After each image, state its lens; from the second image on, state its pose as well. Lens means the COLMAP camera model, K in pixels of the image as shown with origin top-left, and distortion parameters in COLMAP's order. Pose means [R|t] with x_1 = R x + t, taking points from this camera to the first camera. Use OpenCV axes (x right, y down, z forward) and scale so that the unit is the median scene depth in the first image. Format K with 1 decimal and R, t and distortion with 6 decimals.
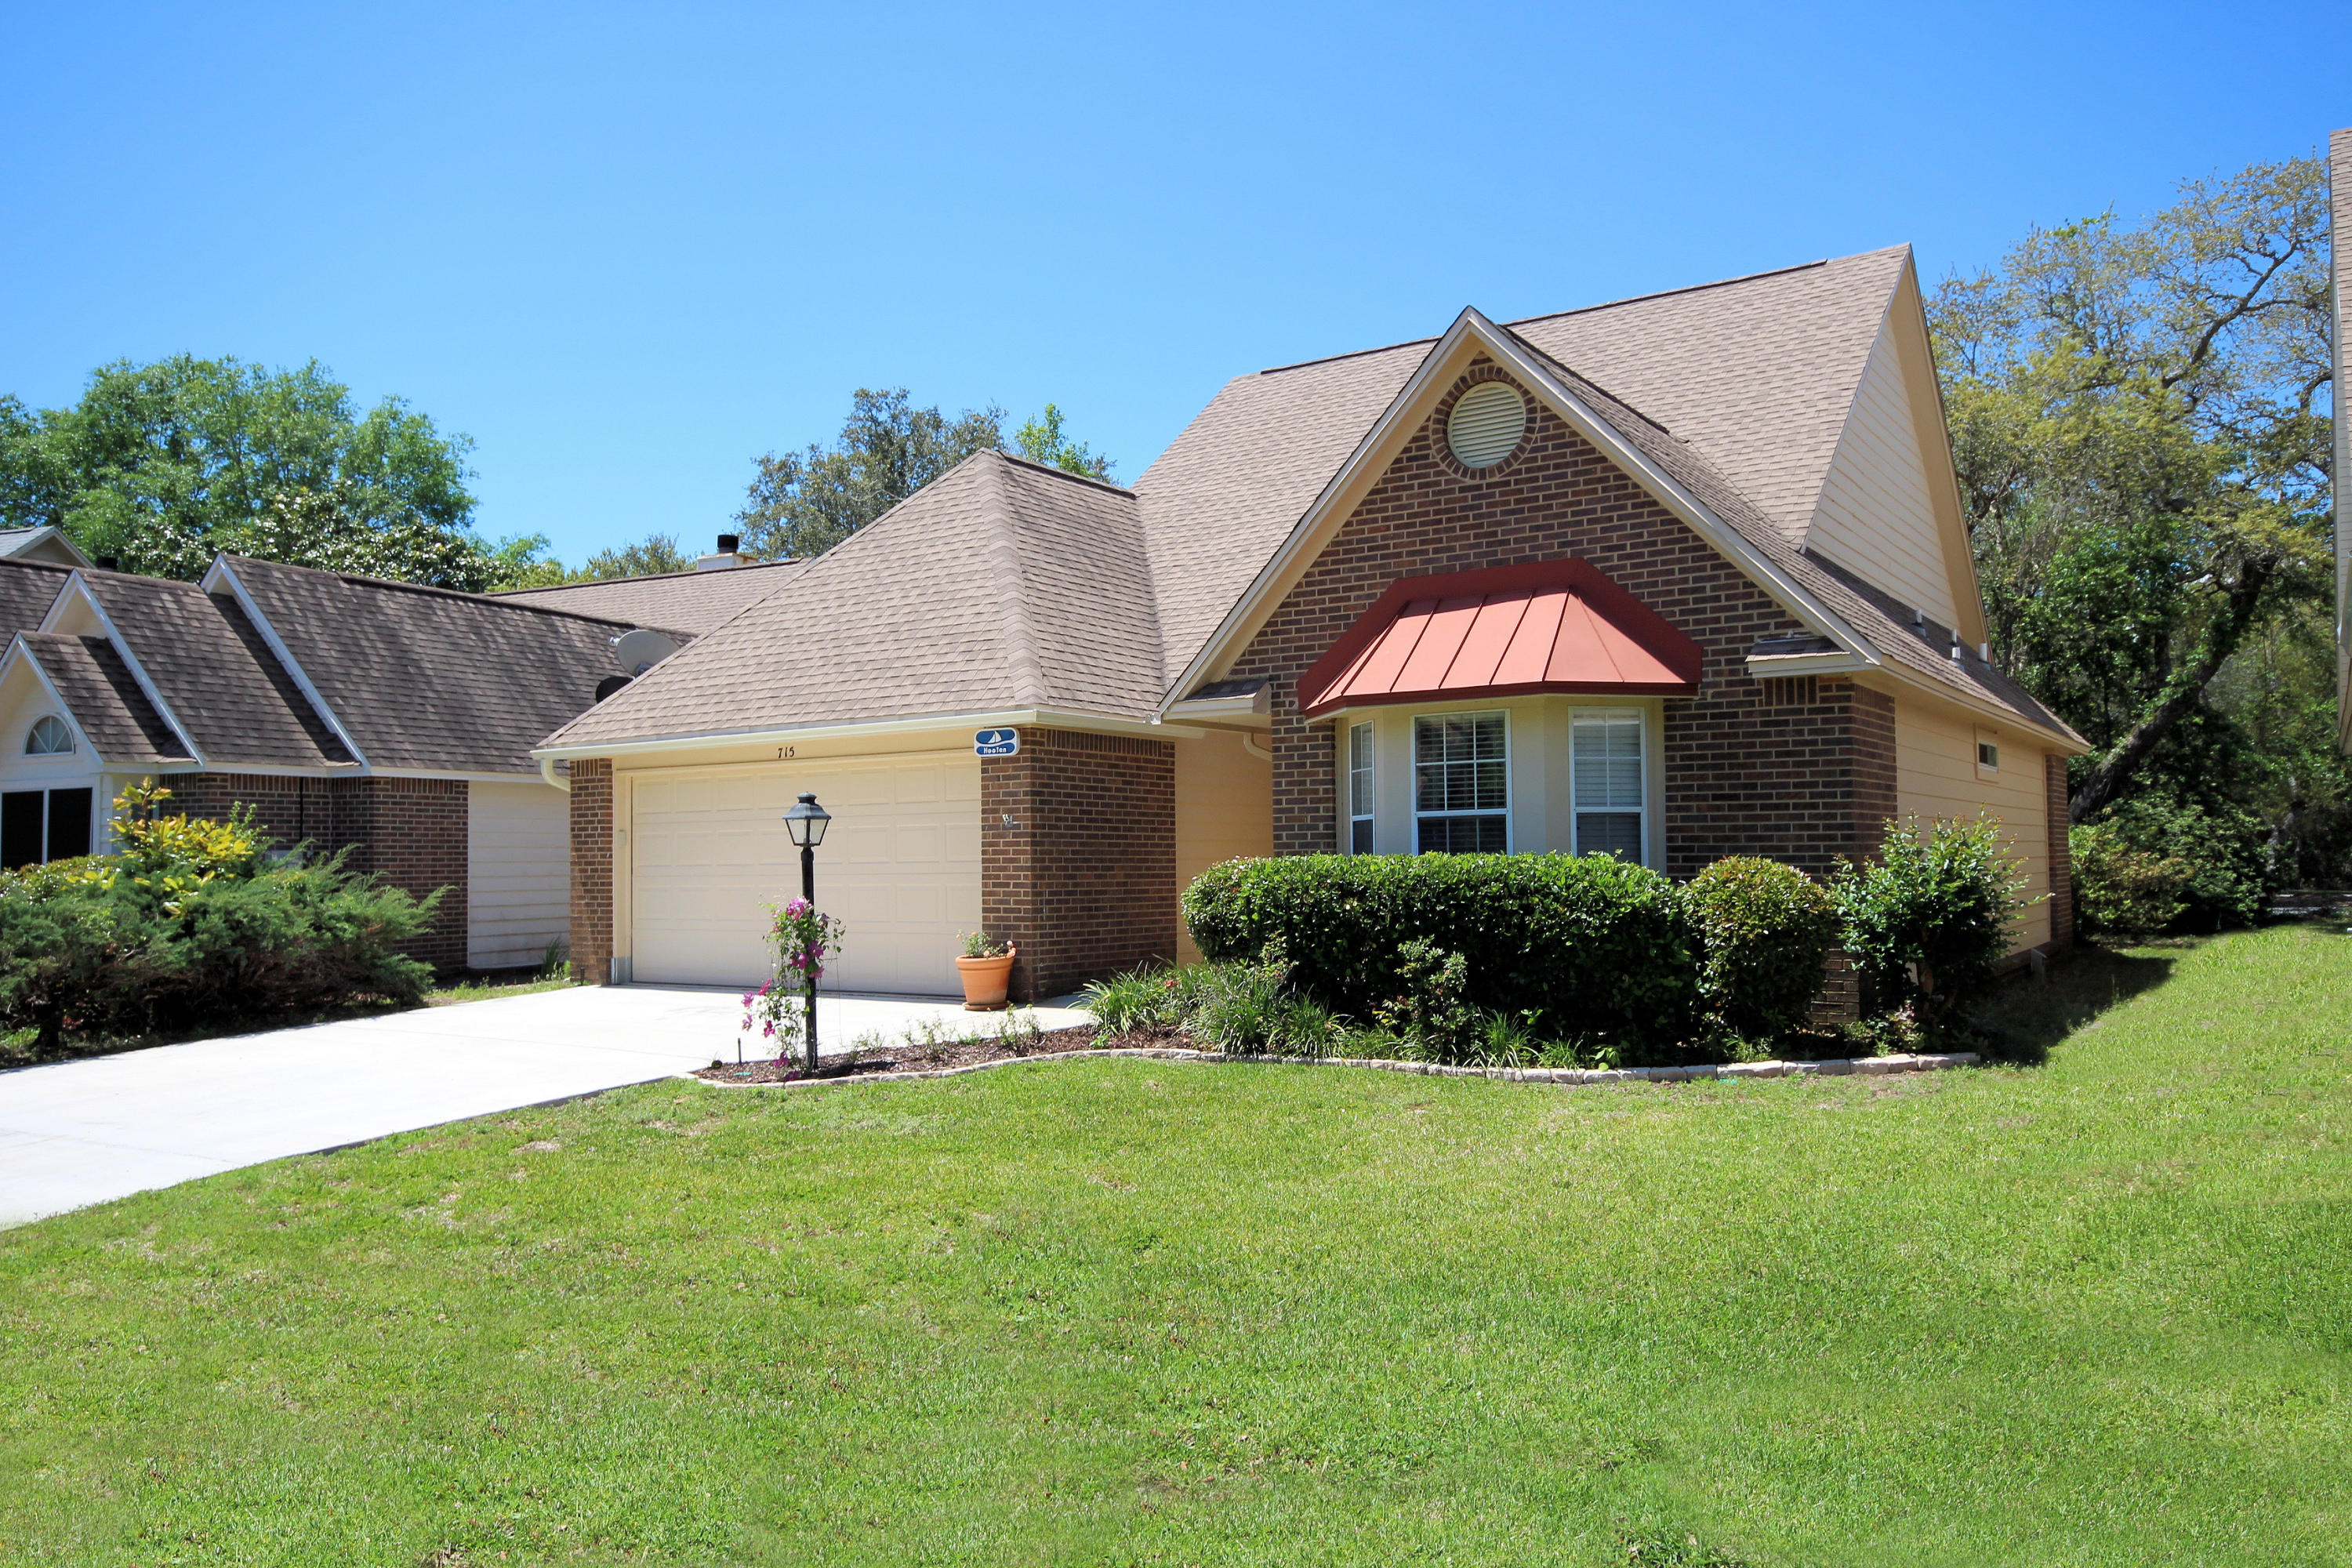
lens RADIAL K [[1675.0, 0, 1174.3], [0, 1675.0, 790.9], [0, 0, 1]] dist [0.001792, 0.014540]
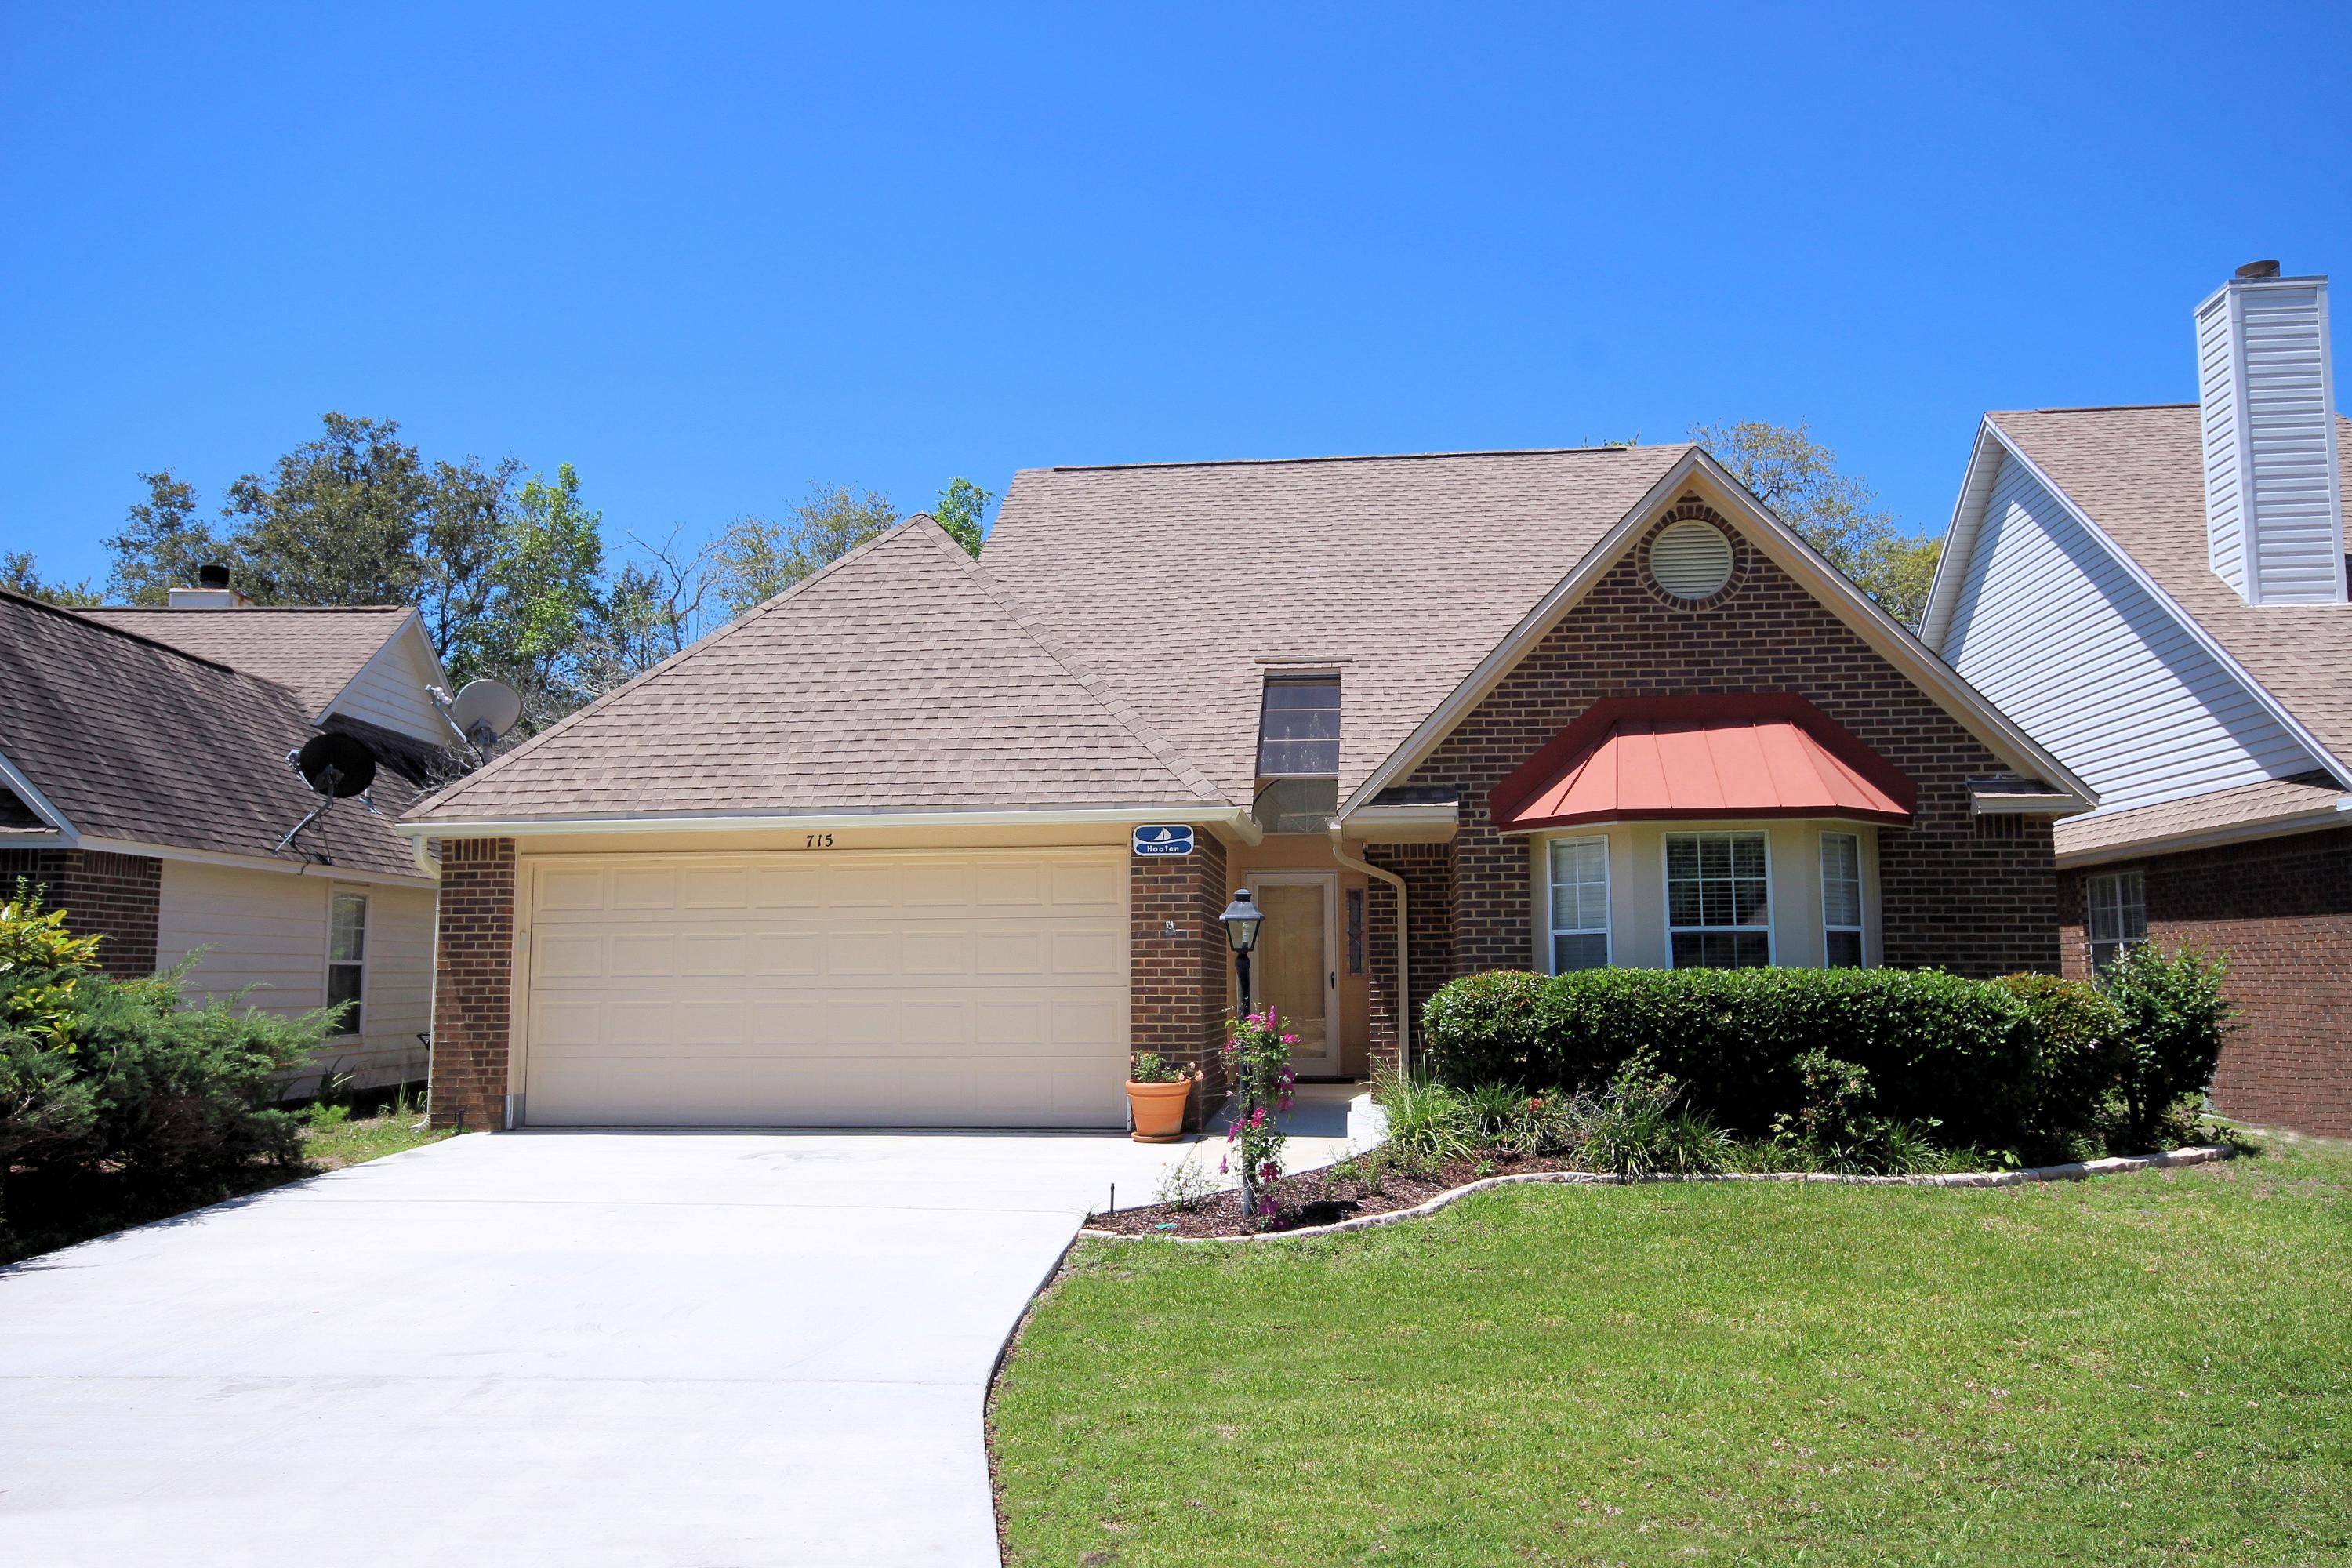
lens RADIAL K [[1675.0, 0, 1175.9], [0, 1675.0, 790.2], [0, 0, 1]] dist [0.001792, 0.014540]
pose [[0.891636, 0.057501, 0.449087, -0.566151], [-0.024435, 0.996568, -0.079088, 0.017038], [-0.452093, 0.059544, 0.889981, 0.218143]]
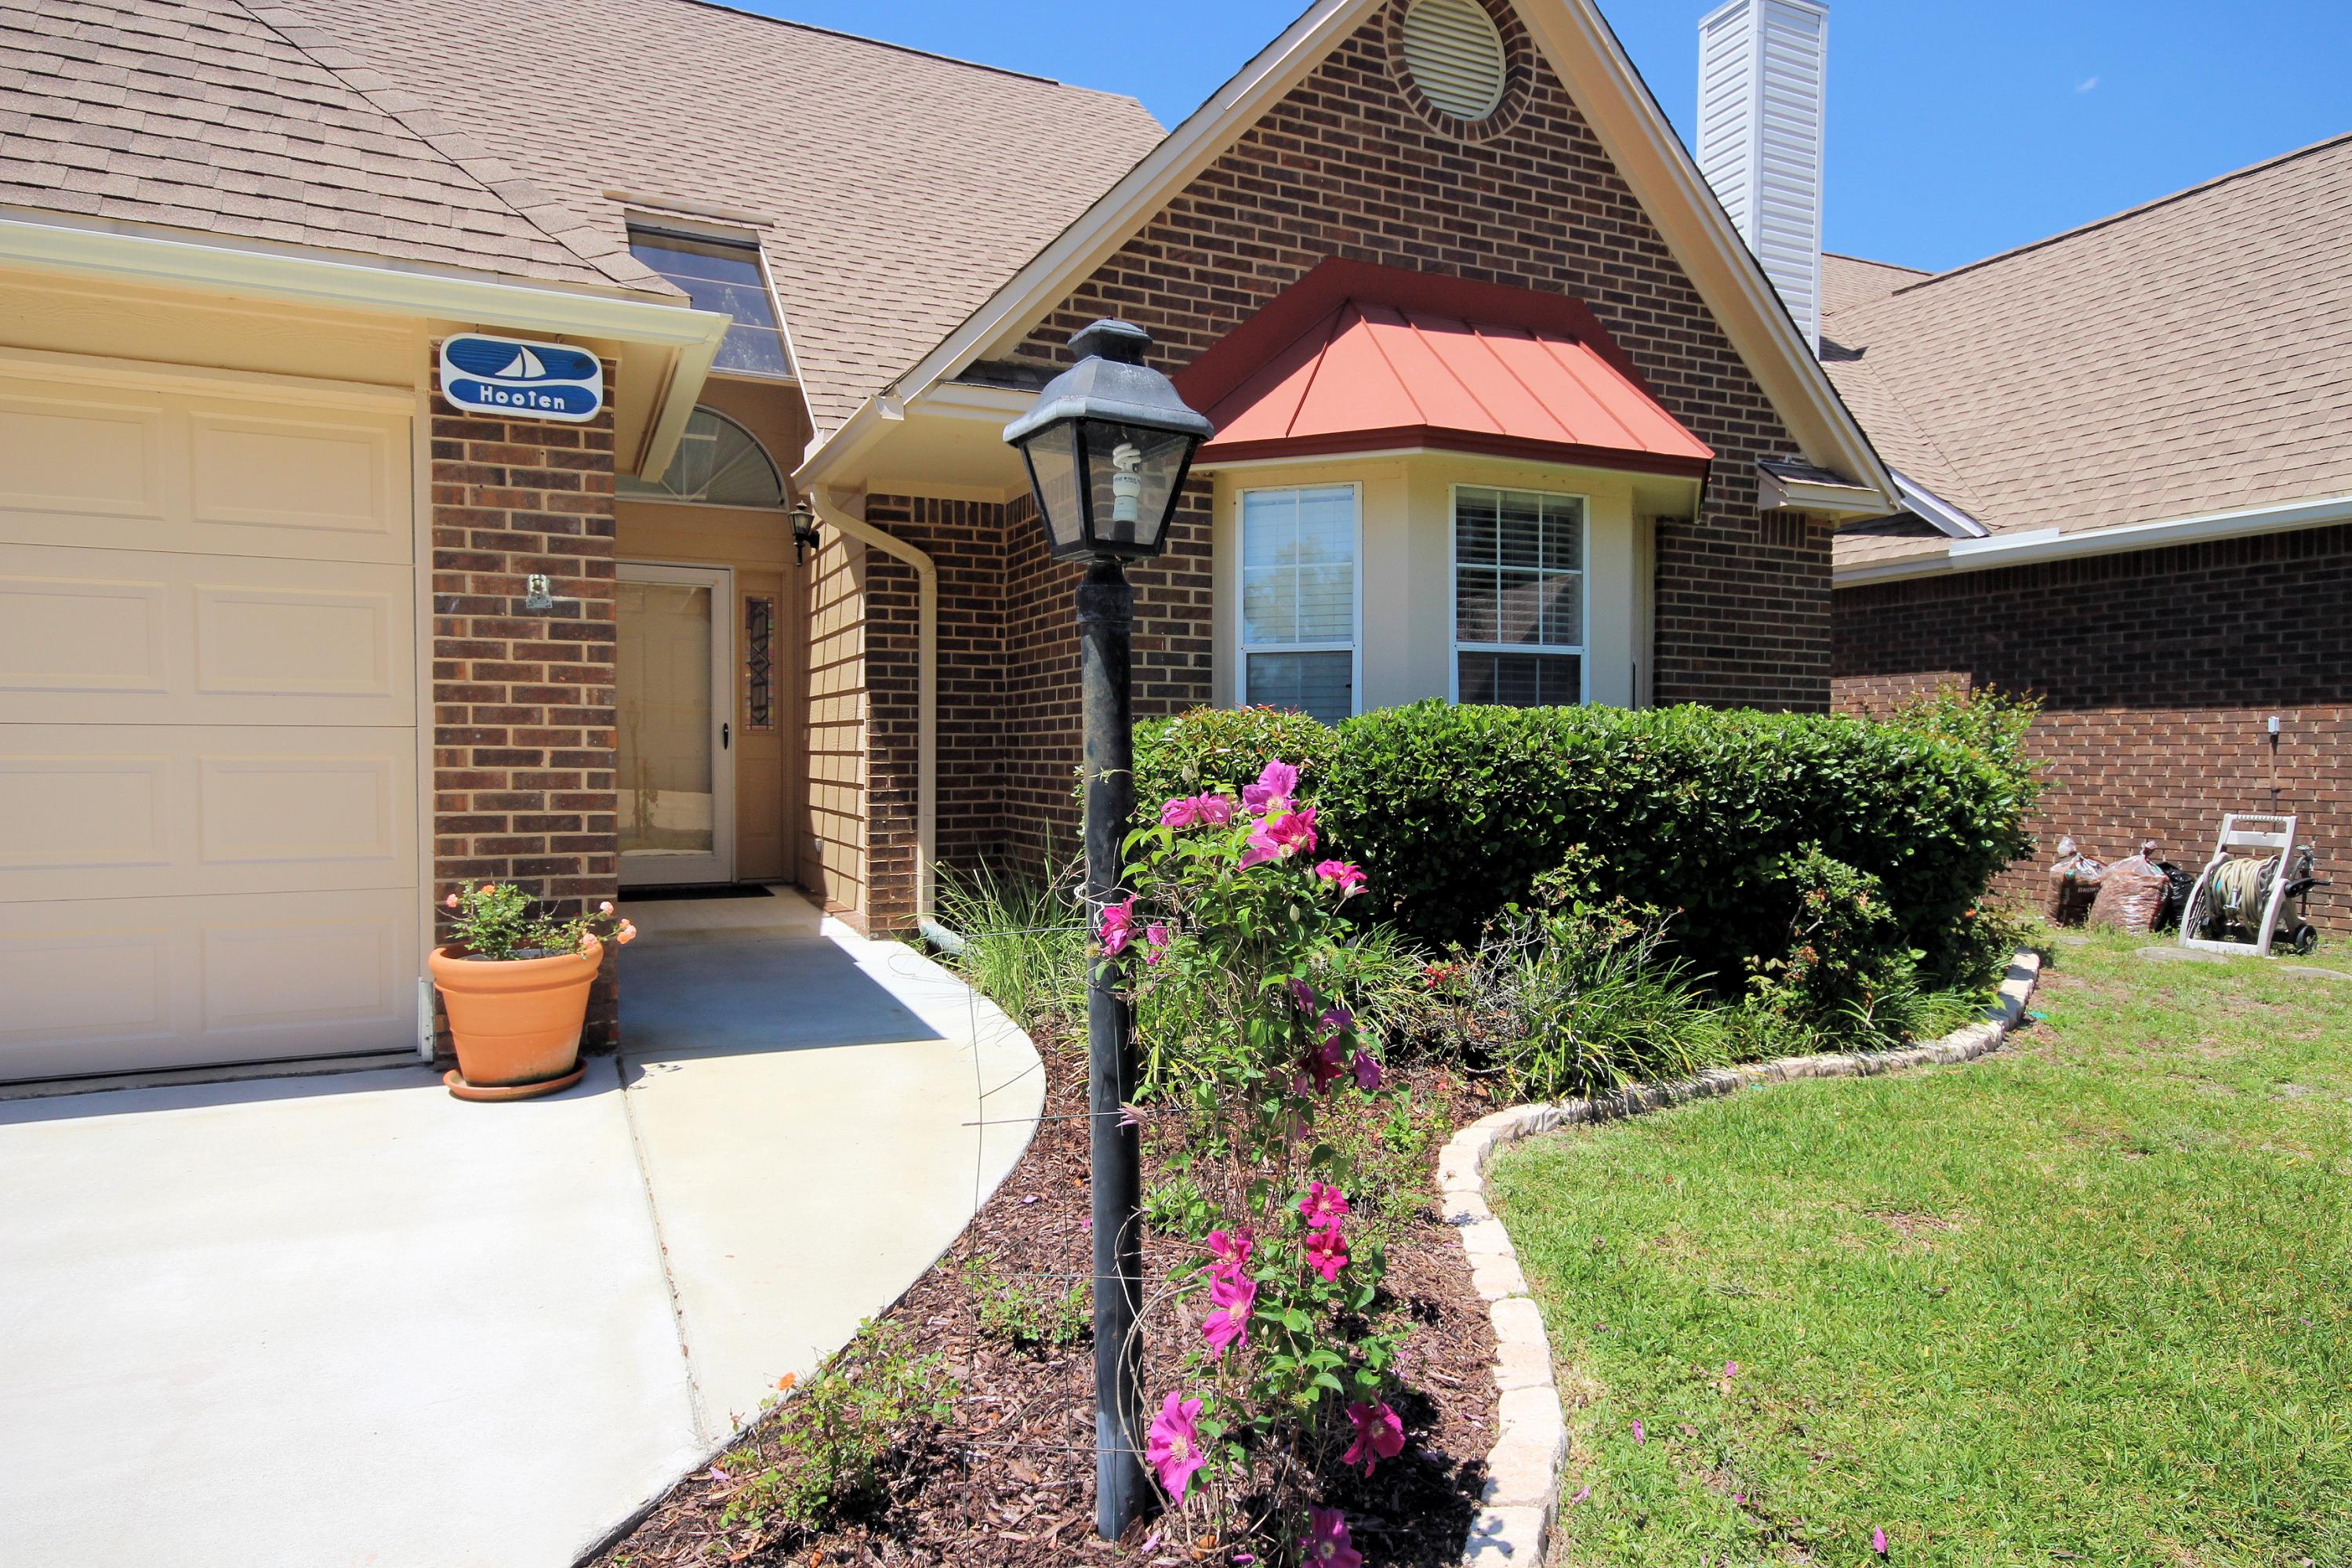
lens RADIAL K [[1394.2, 0, 1184.2], [0, 1394.2, 785.3], [0, 0, 1]] dist [0.012527, 0.006124]
pose [[0.524180, -0.005827, 0.851587, -0.331983], [-0.044970, 0.998392, 0.034512, 0.049942], [-0.850419, -0.056387, 0.523075, 0.788516]]
